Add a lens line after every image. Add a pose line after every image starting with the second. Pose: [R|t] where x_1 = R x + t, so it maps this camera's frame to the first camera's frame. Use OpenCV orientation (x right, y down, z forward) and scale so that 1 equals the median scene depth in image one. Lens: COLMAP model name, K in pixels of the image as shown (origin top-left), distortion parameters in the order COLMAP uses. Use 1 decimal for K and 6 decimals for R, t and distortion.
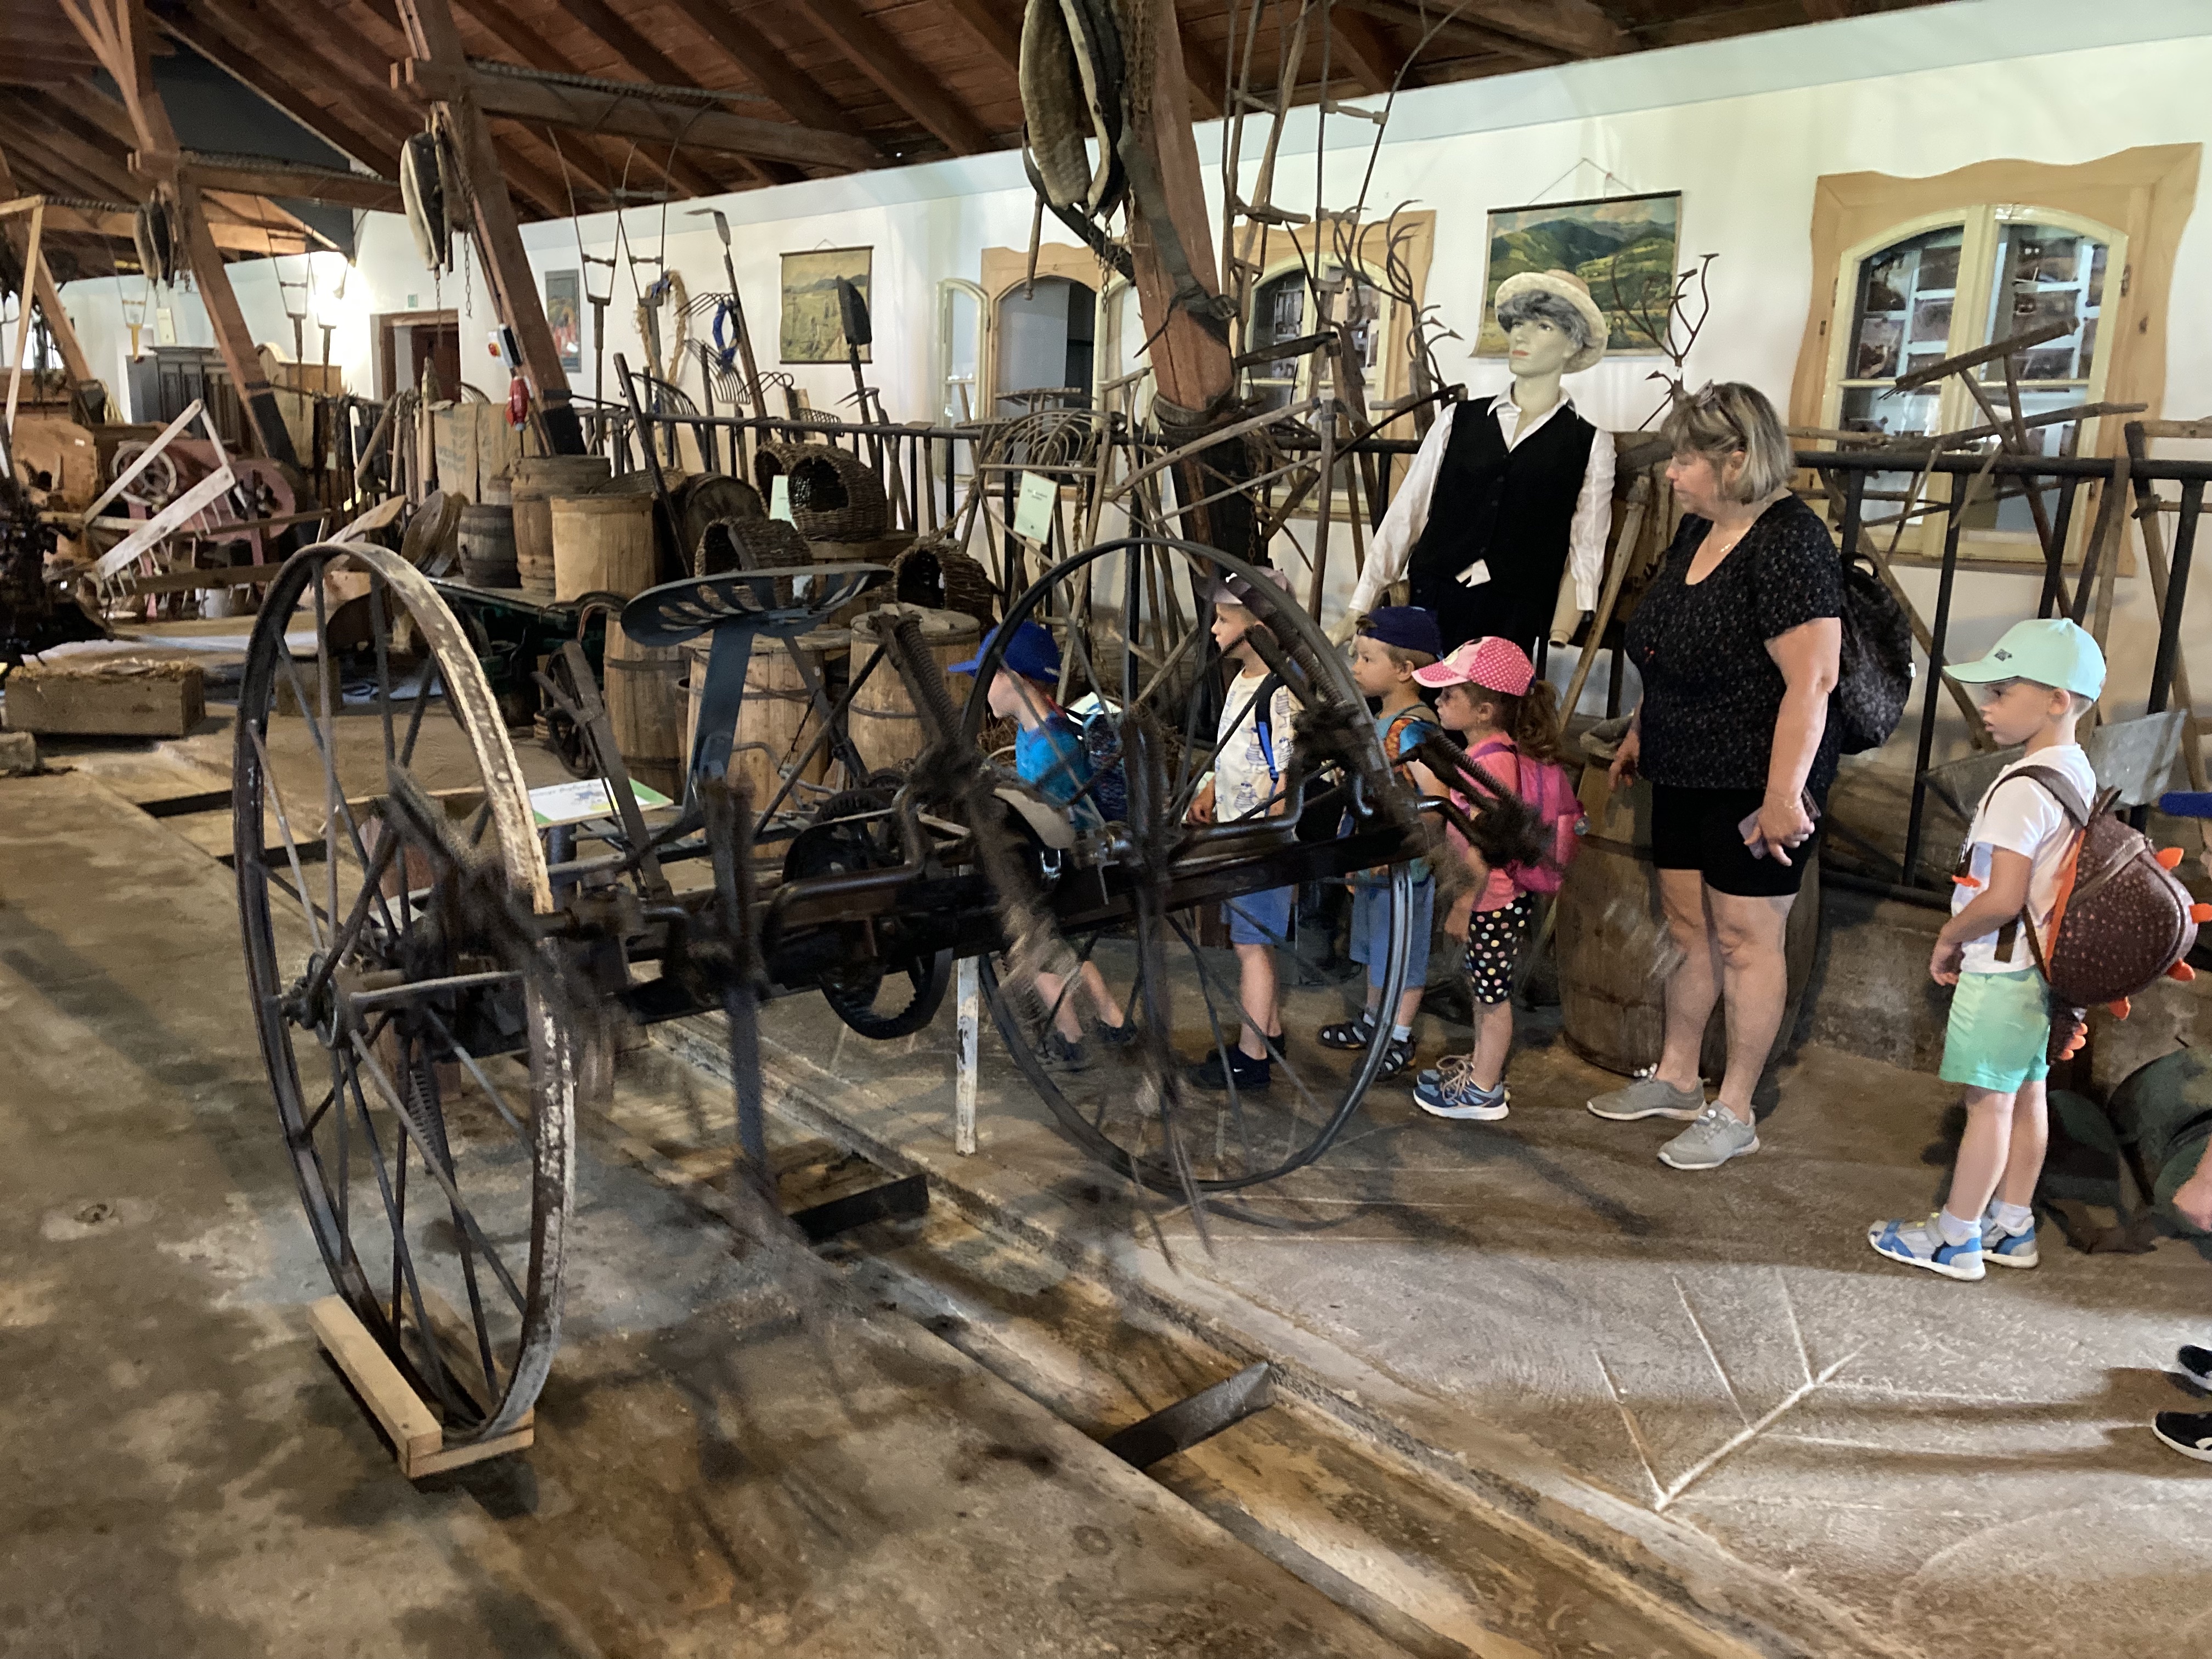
lens RADIAL K [[1803.2, 0, 1115.4], [0, 1803.2, 819.0], [0, 0, 1]] dist [0.006248, -0.027495]
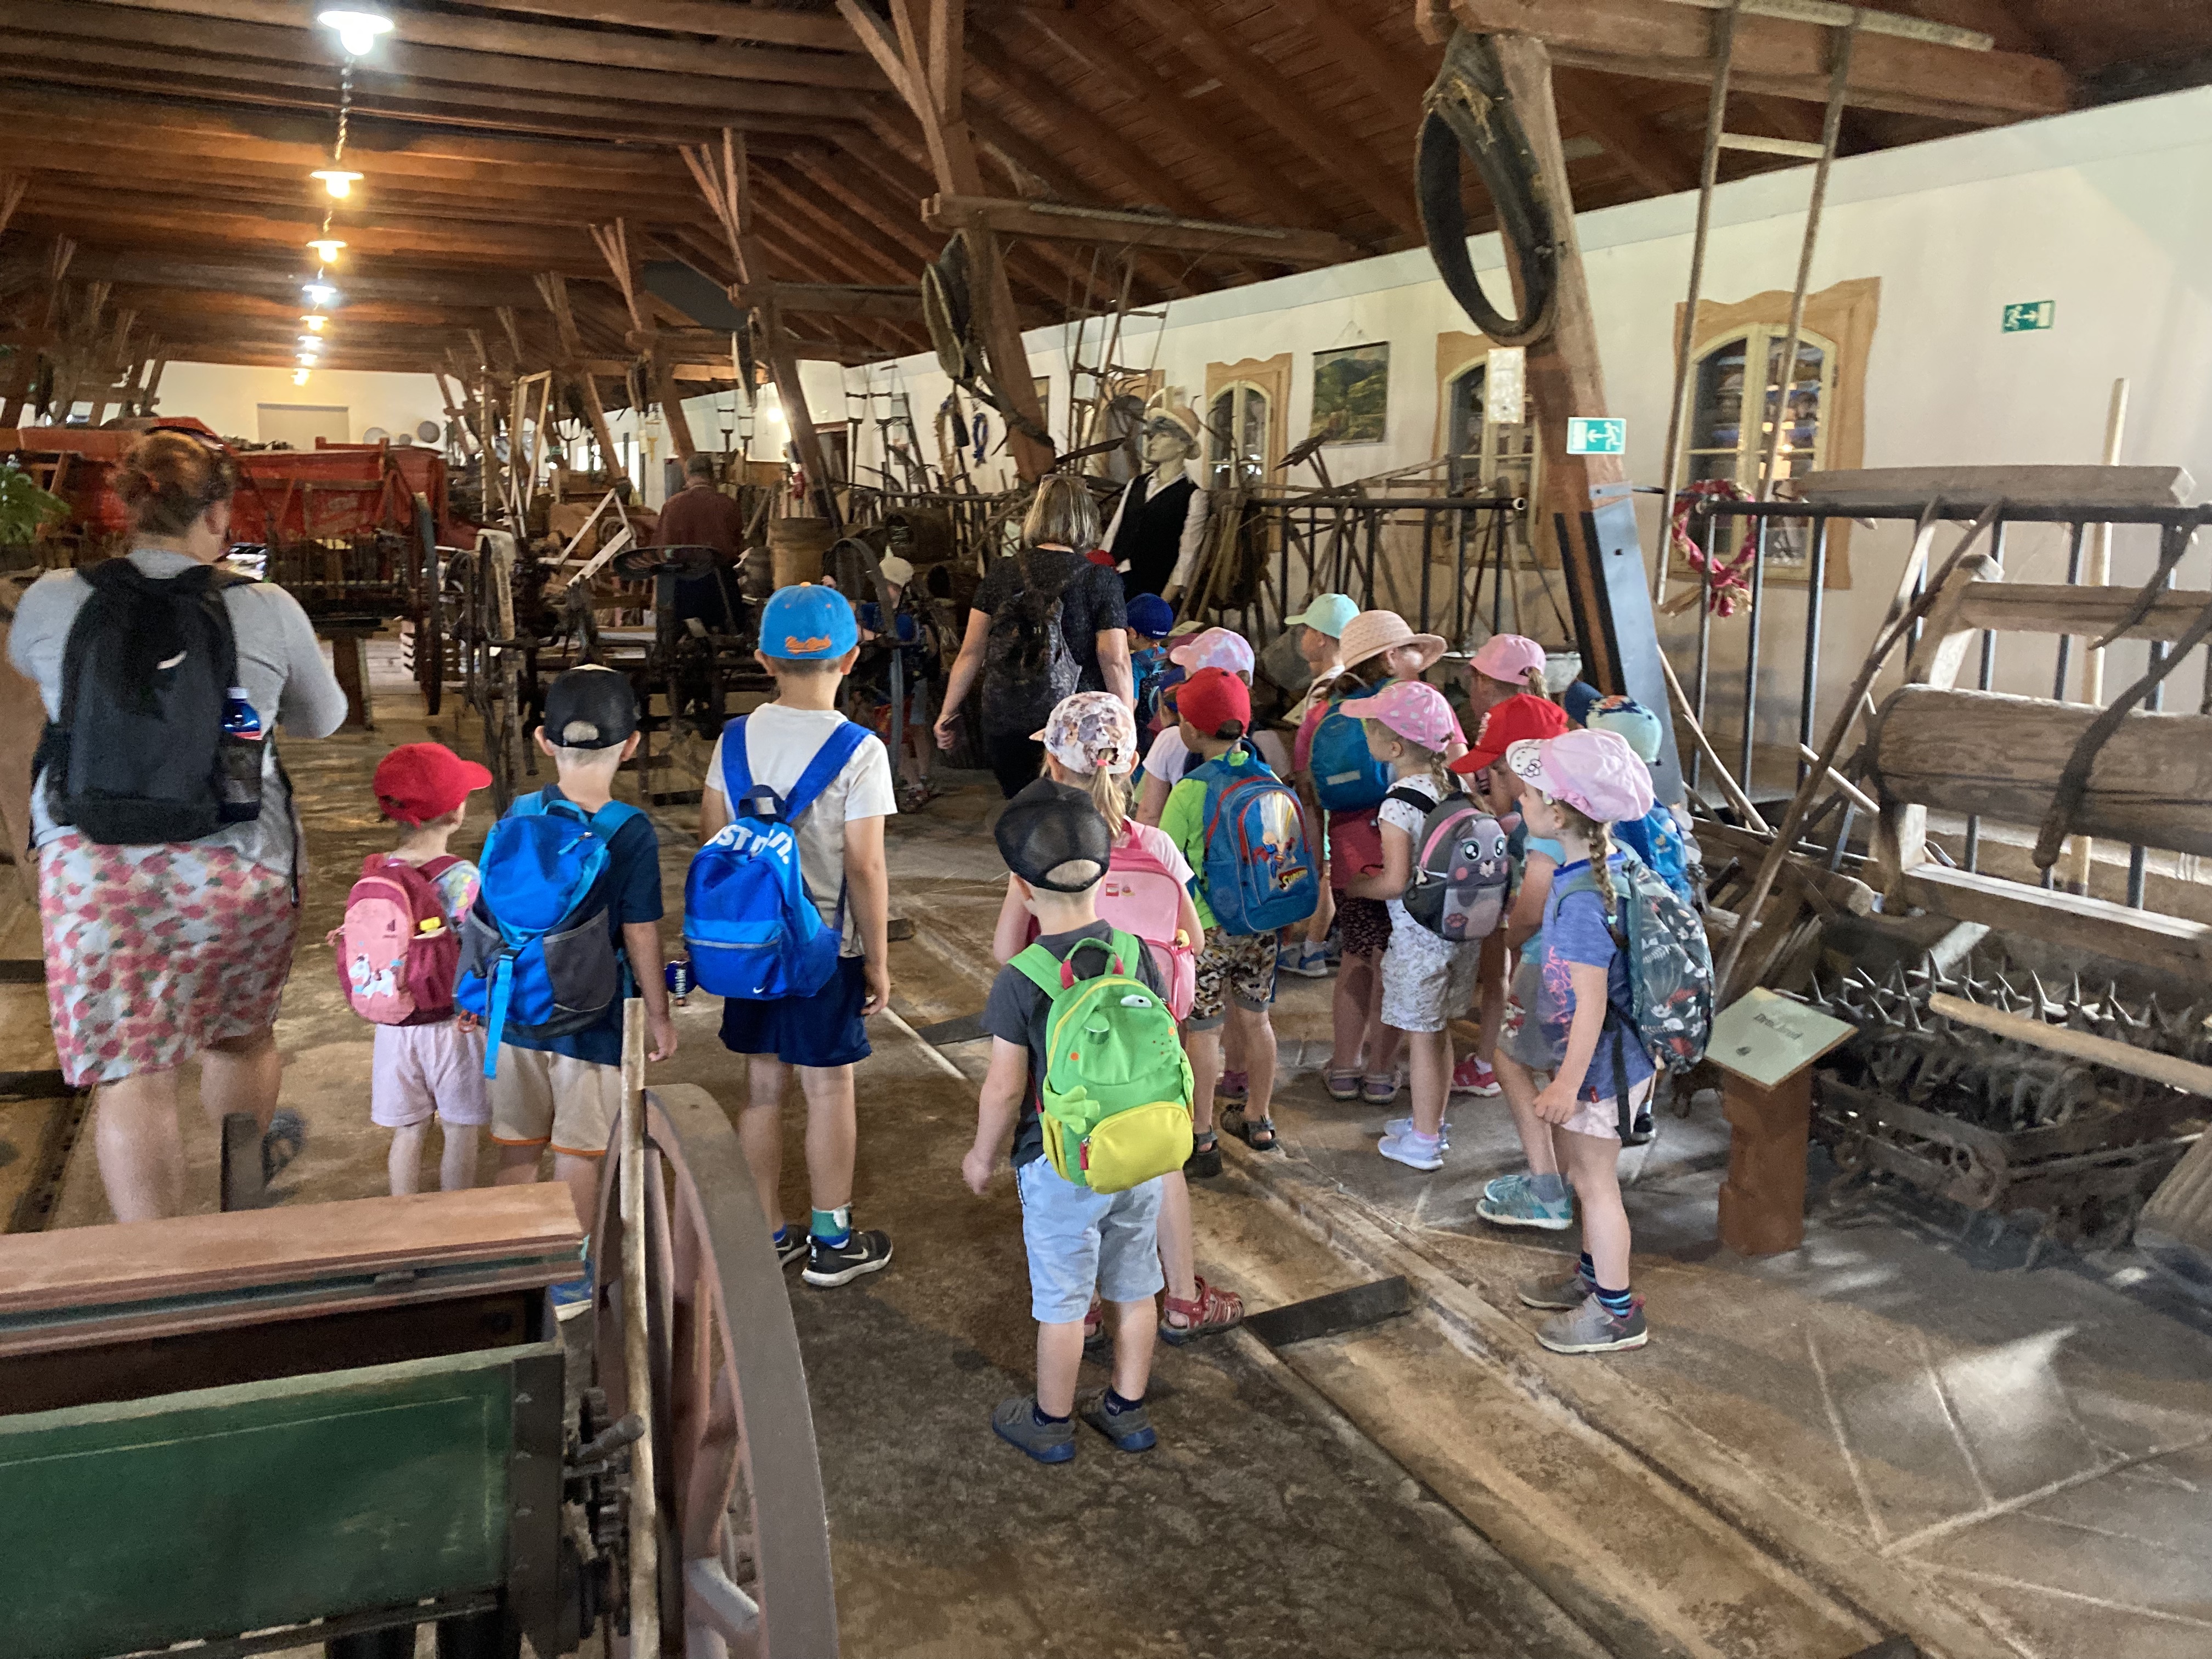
lens RADIAL K [[1803.2, 0, 1097.2], [0, 1803.2, 833.0], [0, 0, 1]] dist [0.006248, -0.027495]
pose [[0.955579, 0.034530, -0.292707, 0.428710], [-0.044207, 0.998671, -0.026509, 0.114465], [0.291403, 0.038271, 0.955835, -0.472566]]
